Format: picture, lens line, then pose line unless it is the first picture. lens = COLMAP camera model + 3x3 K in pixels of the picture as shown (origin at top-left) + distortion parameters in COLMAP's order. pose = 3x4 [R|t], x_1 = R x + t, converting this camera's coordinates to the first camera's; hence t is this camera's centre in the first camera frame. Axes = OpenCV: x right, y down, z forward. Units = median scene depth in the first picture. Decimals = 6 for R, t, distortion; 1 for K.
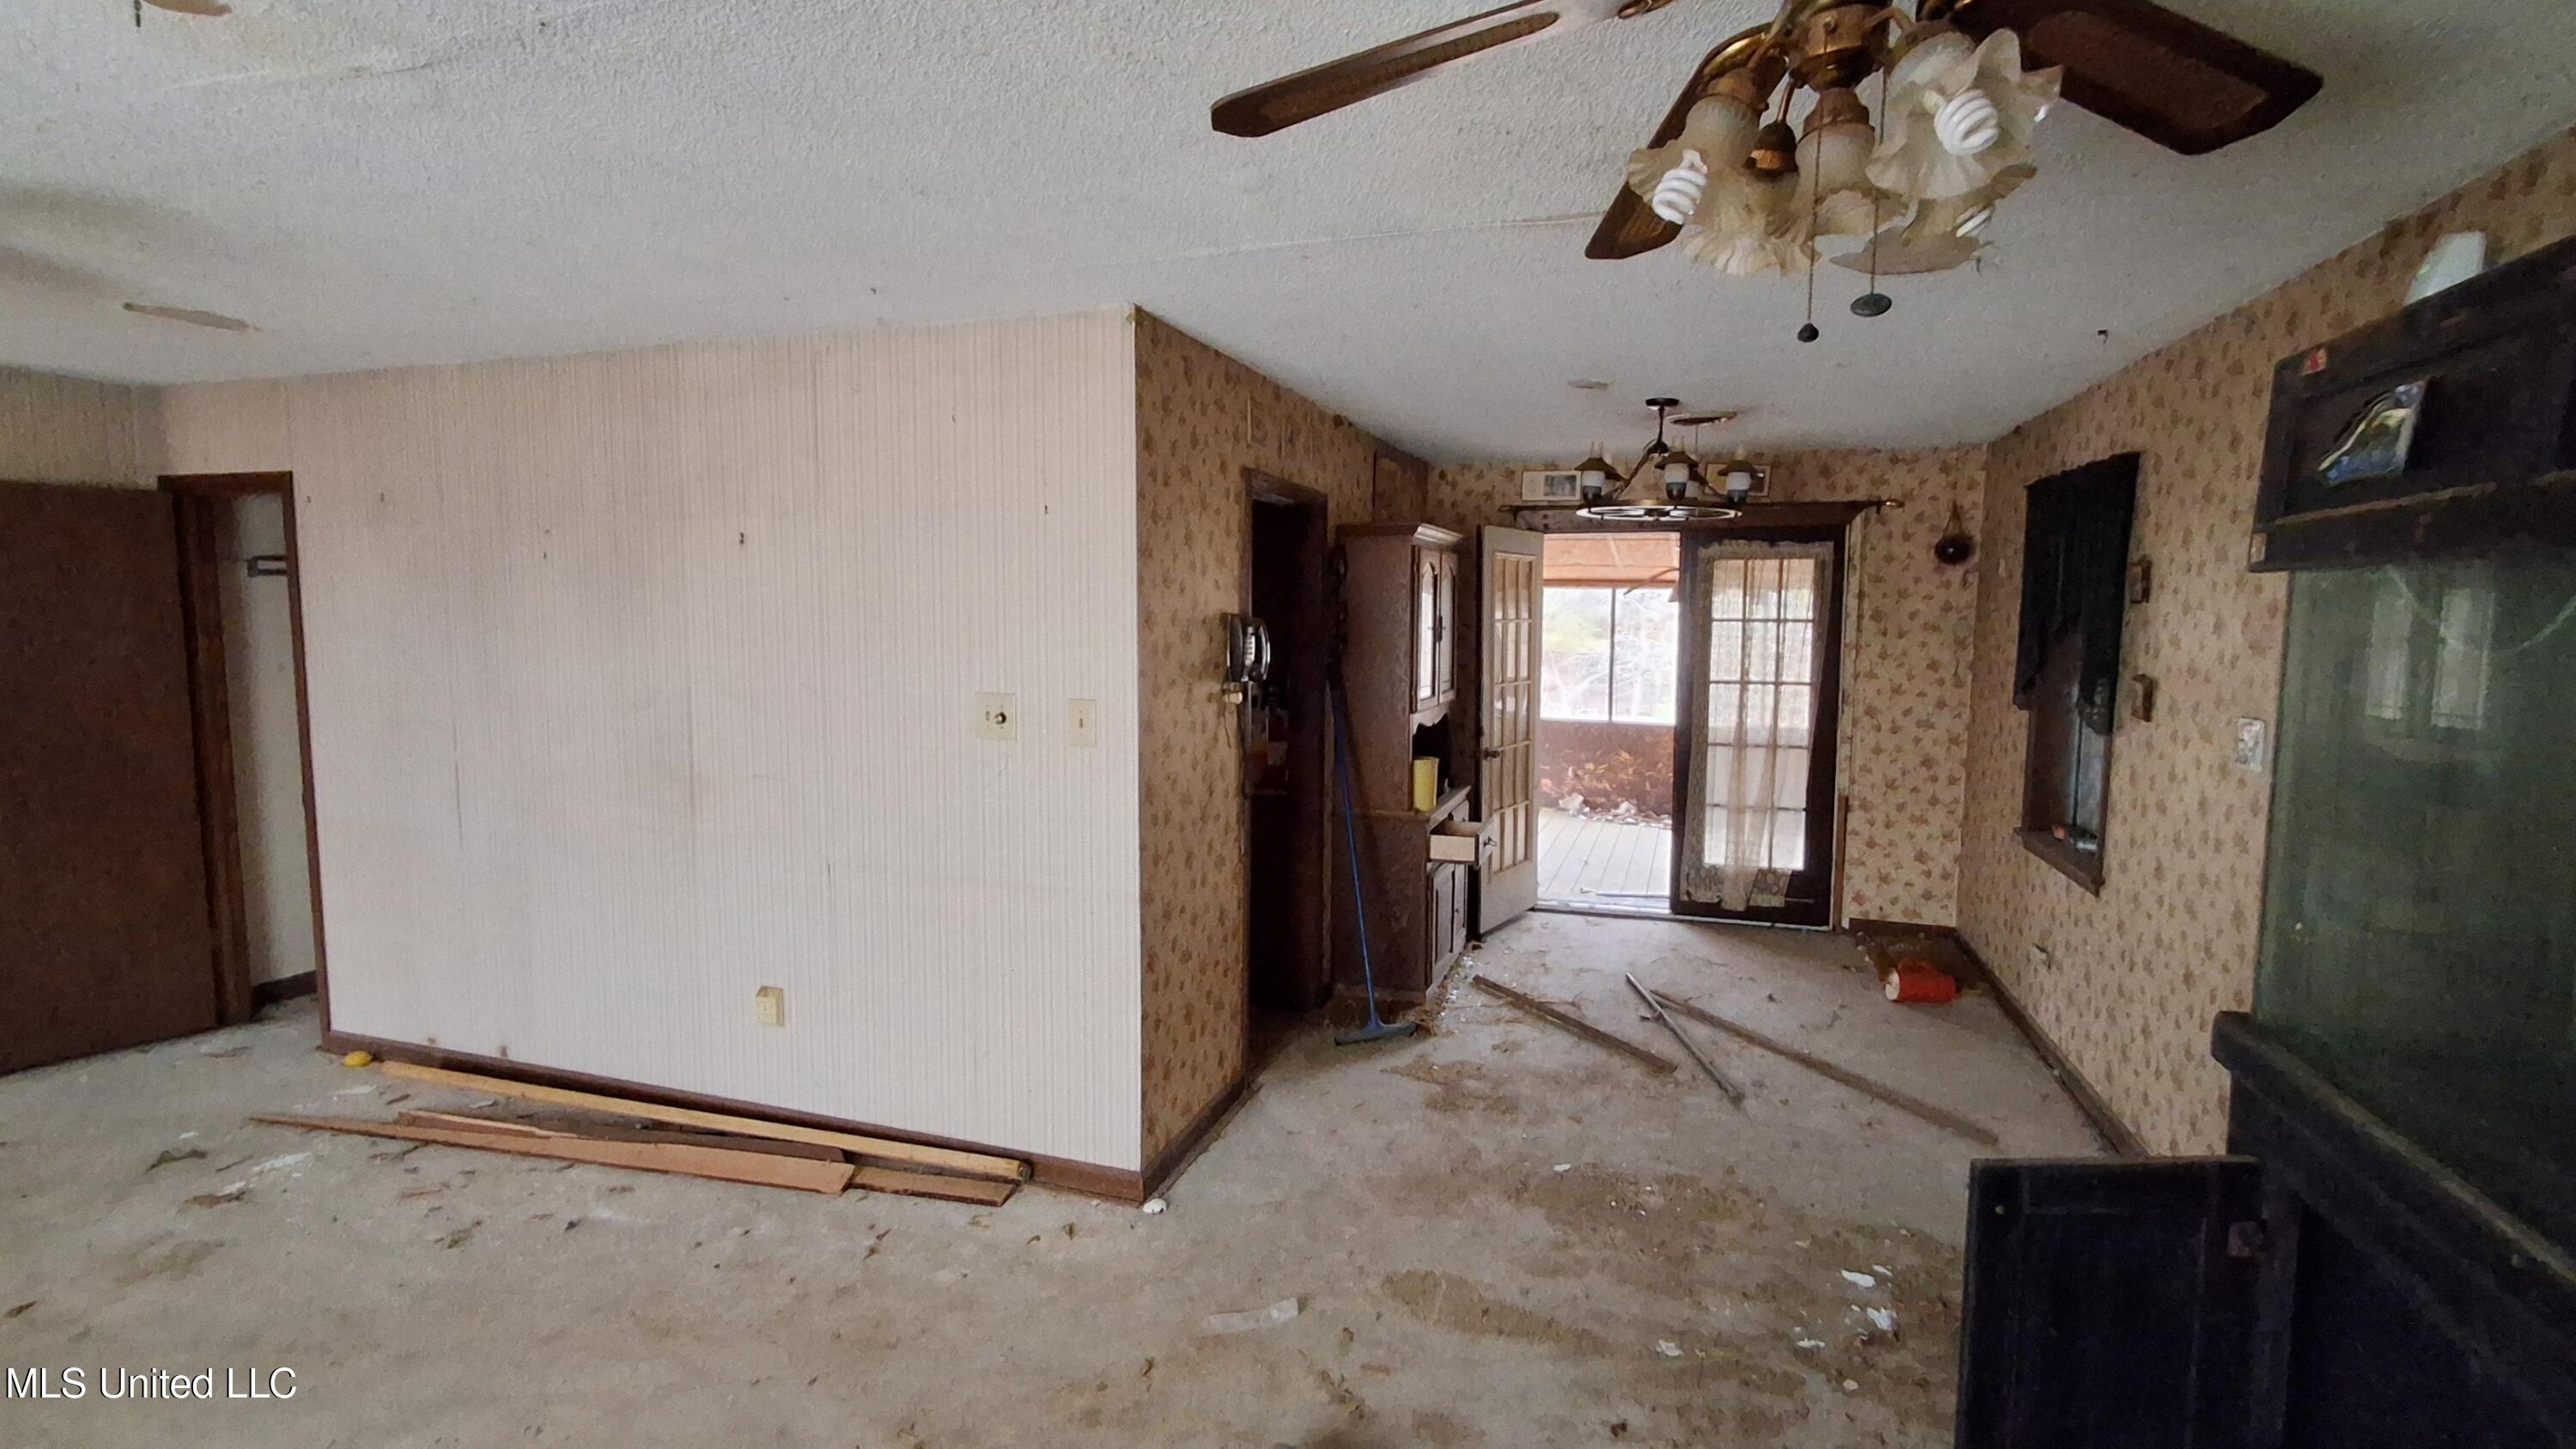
lens RADIAL K [[1181.2, 0, 1294.9], [0, 1181.2, 712.9], [0, 0, 1]] dist [-0.002692, 0.003924]
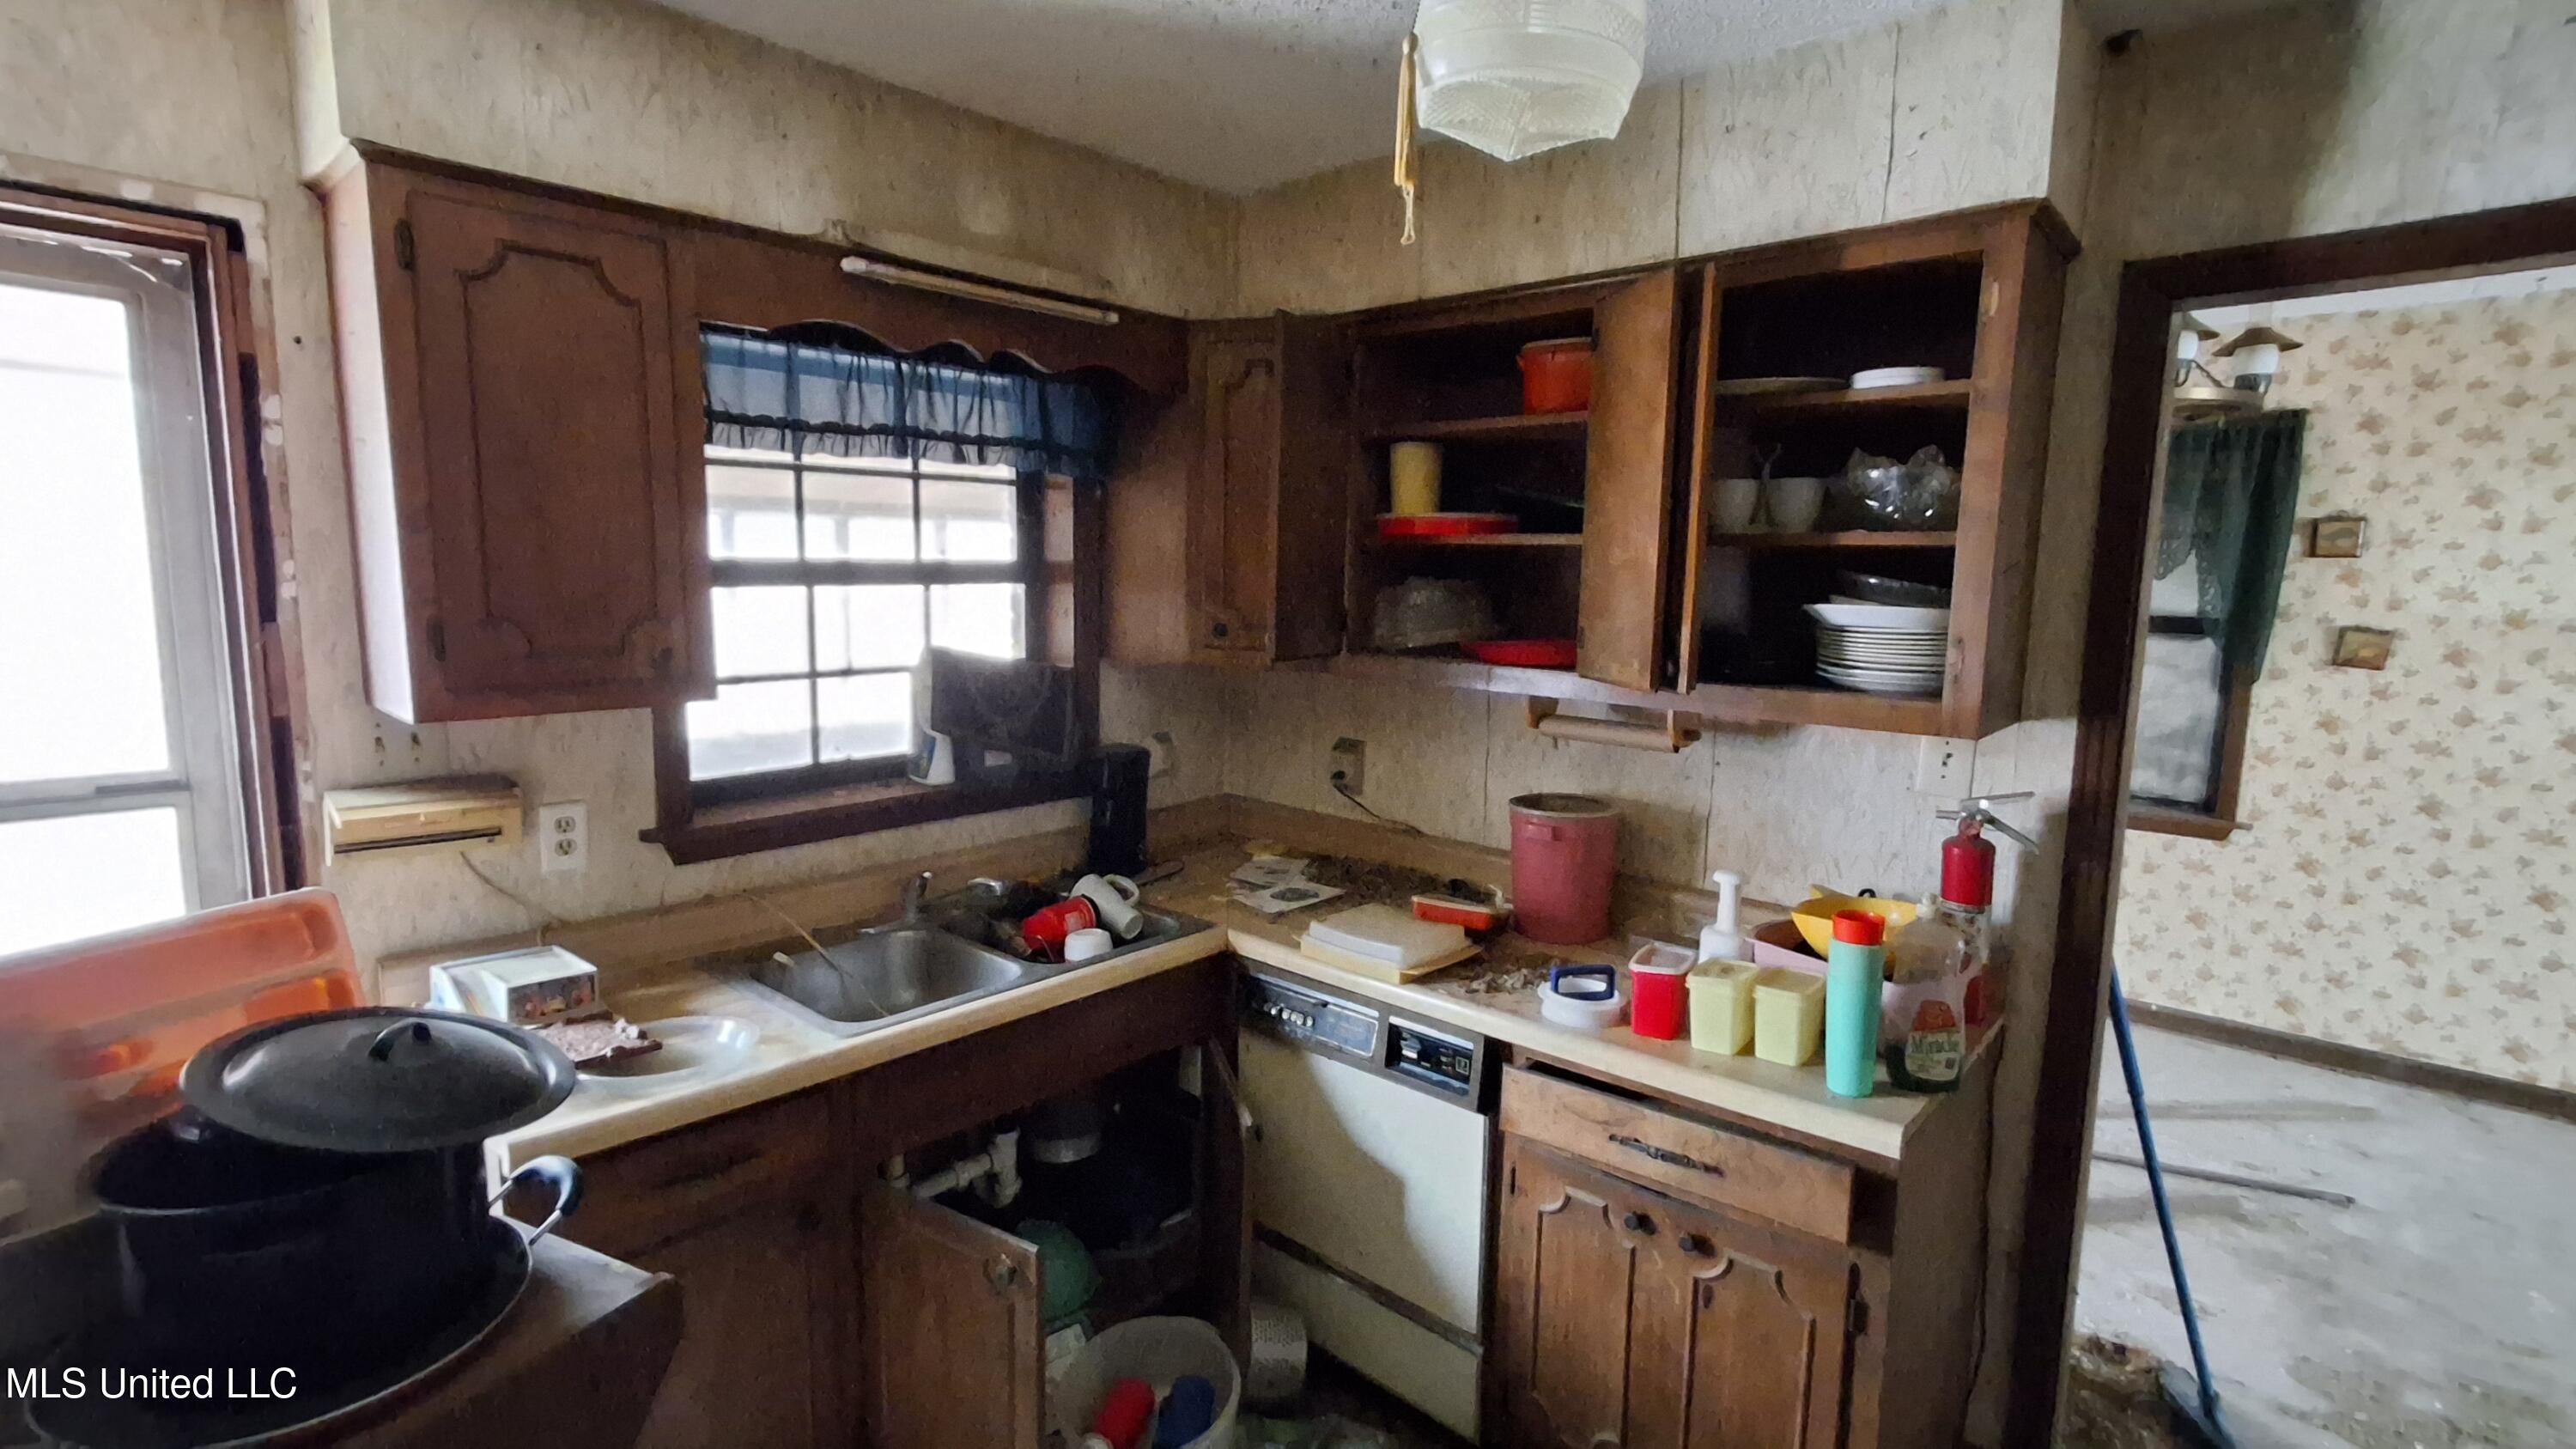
lens RADIAL K [[1181.2, 0, 1297.9], [0, 1181.2, 720.0], [0, 0, 1]] dist [-0.002692, 0.003924]
pose [[0.394926, -0.118844, 0.910994, -0.620462], [0.068140, 0.992656, 0.099957, -0.118761], [-0.916183, 0.022599, 0.400123, 1.448142]]
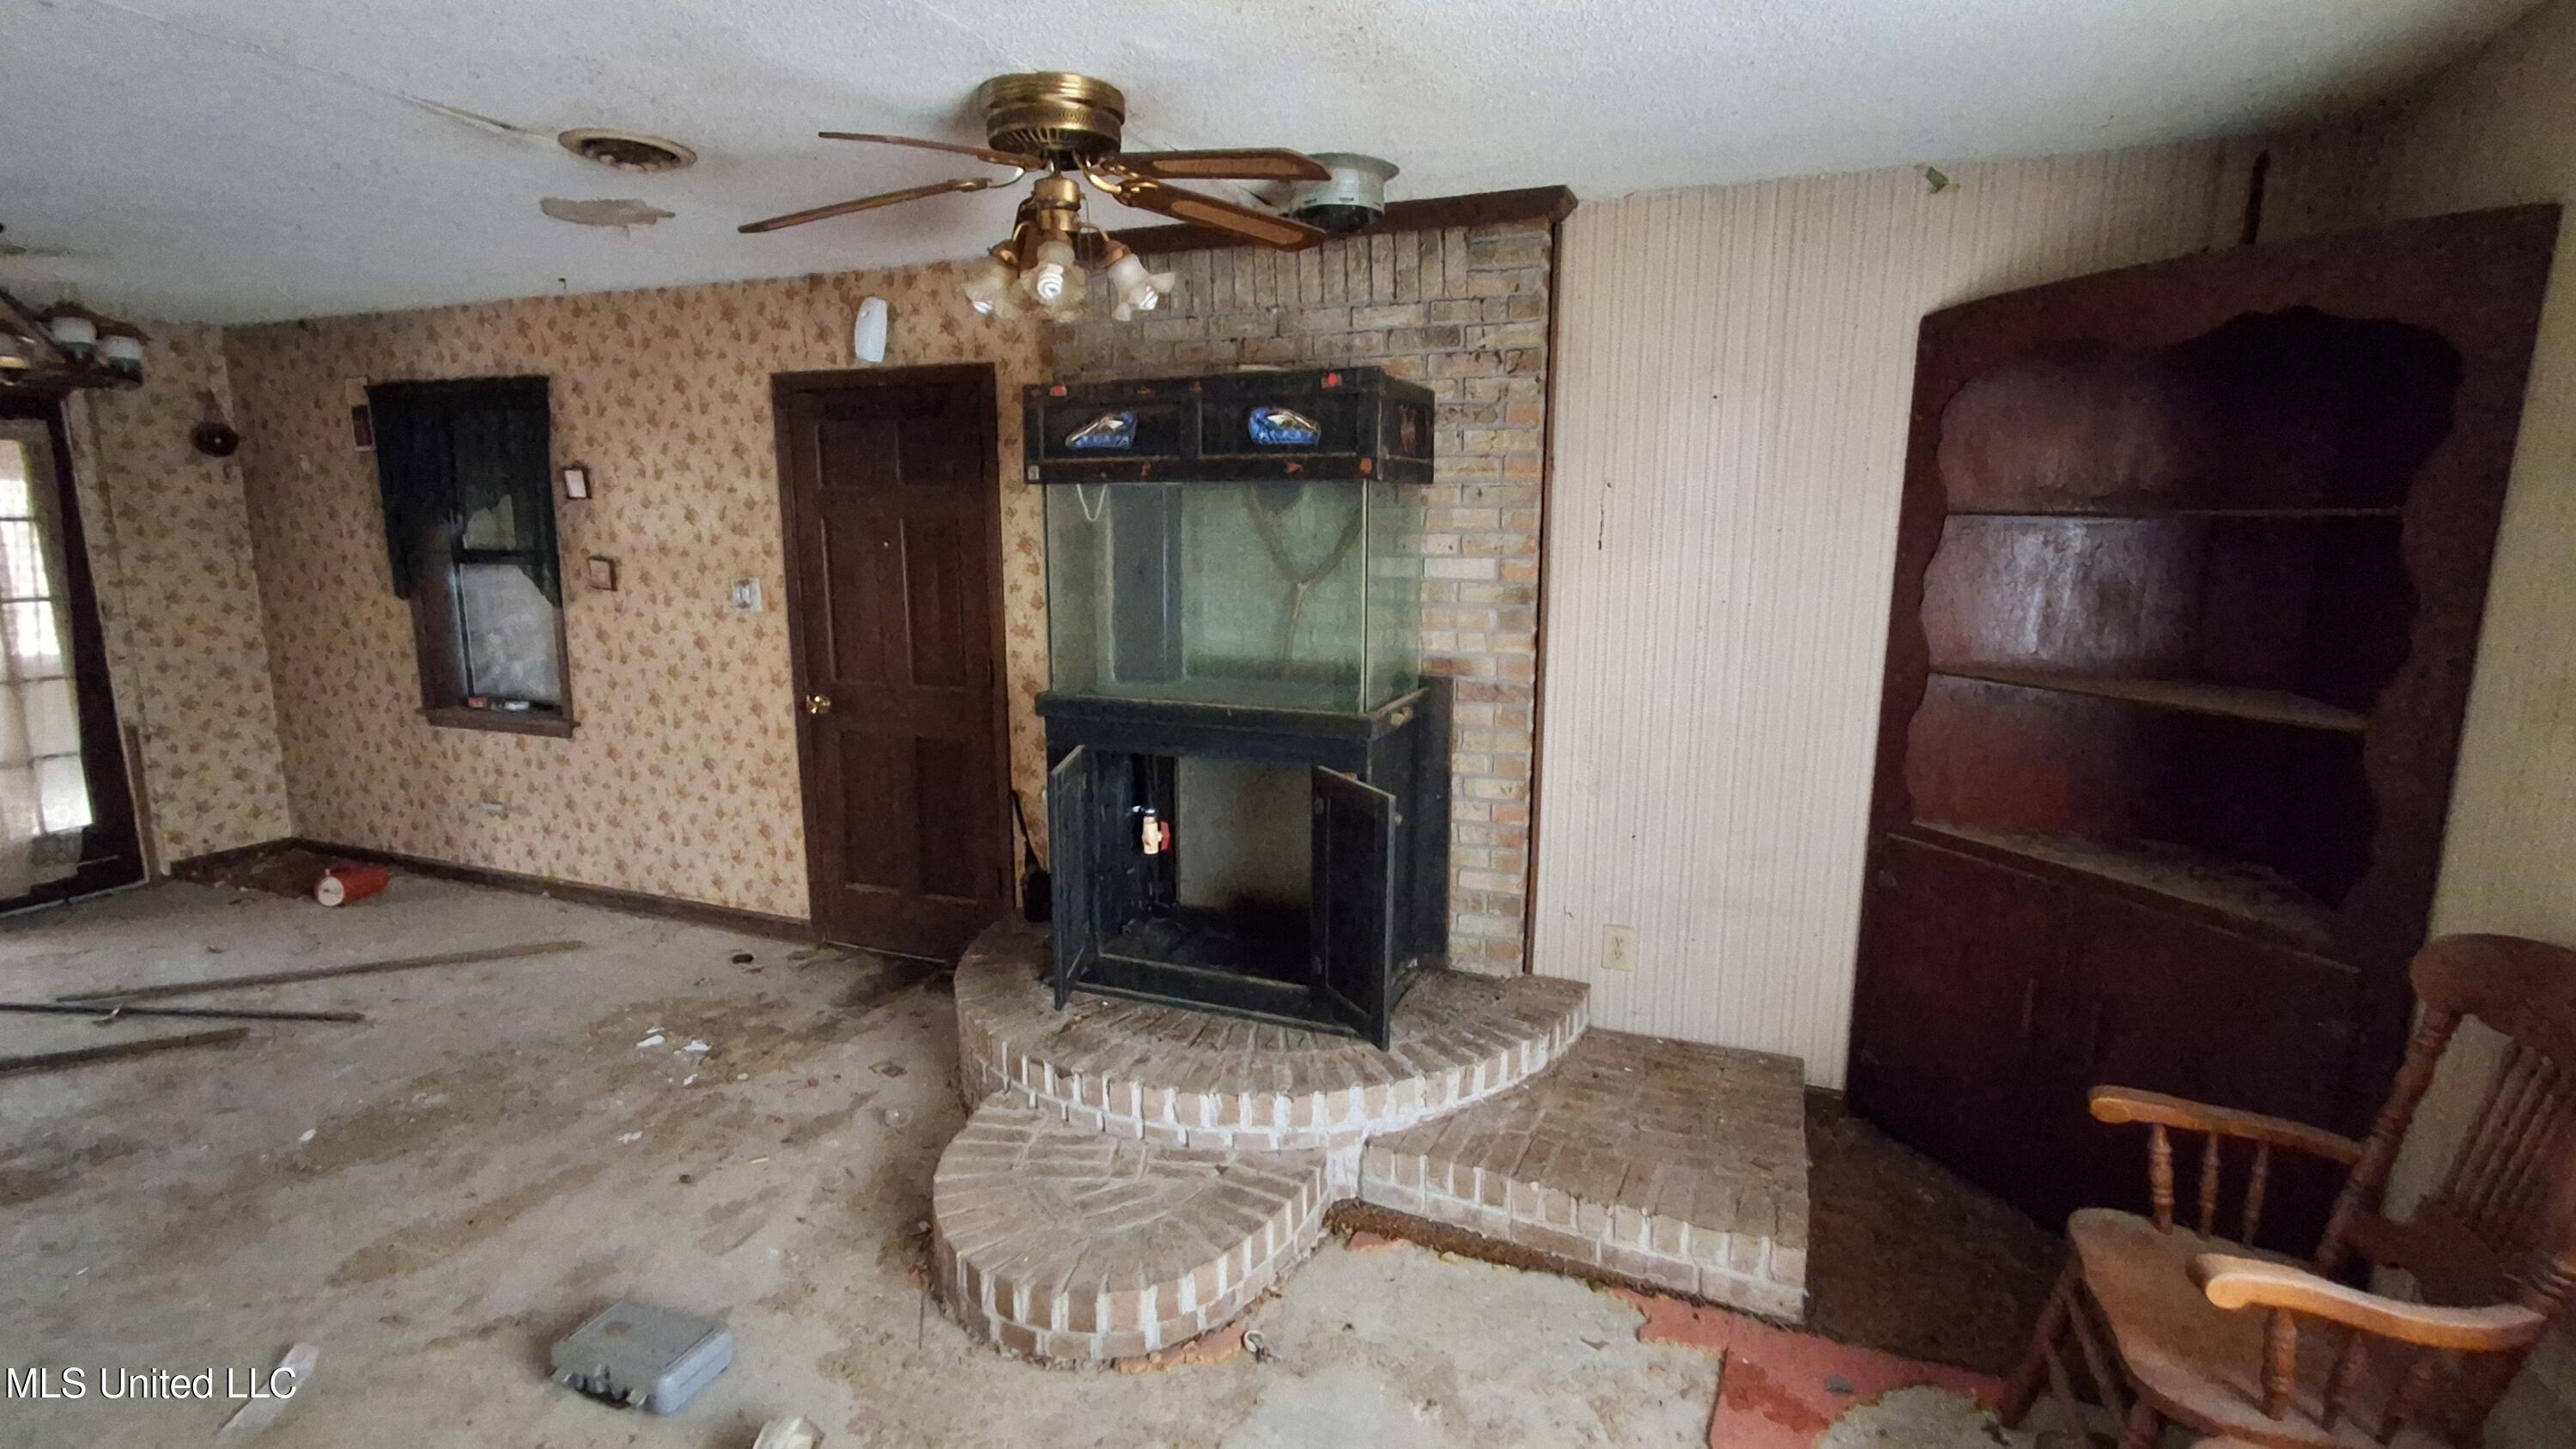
lens RADIAL K [[1181.2, 0, 1294.5], [0, 1181.2, 727.1], [0, 0, 1]] dist [-0.002692, 0.003924]
pose [[0.059209, -0.184284, 0.981088, -0.538758], [0.088881, 0.979882, 0.178693, -0.011523], [-0.994281, 0.076620, 0.074398, 0.162290]]
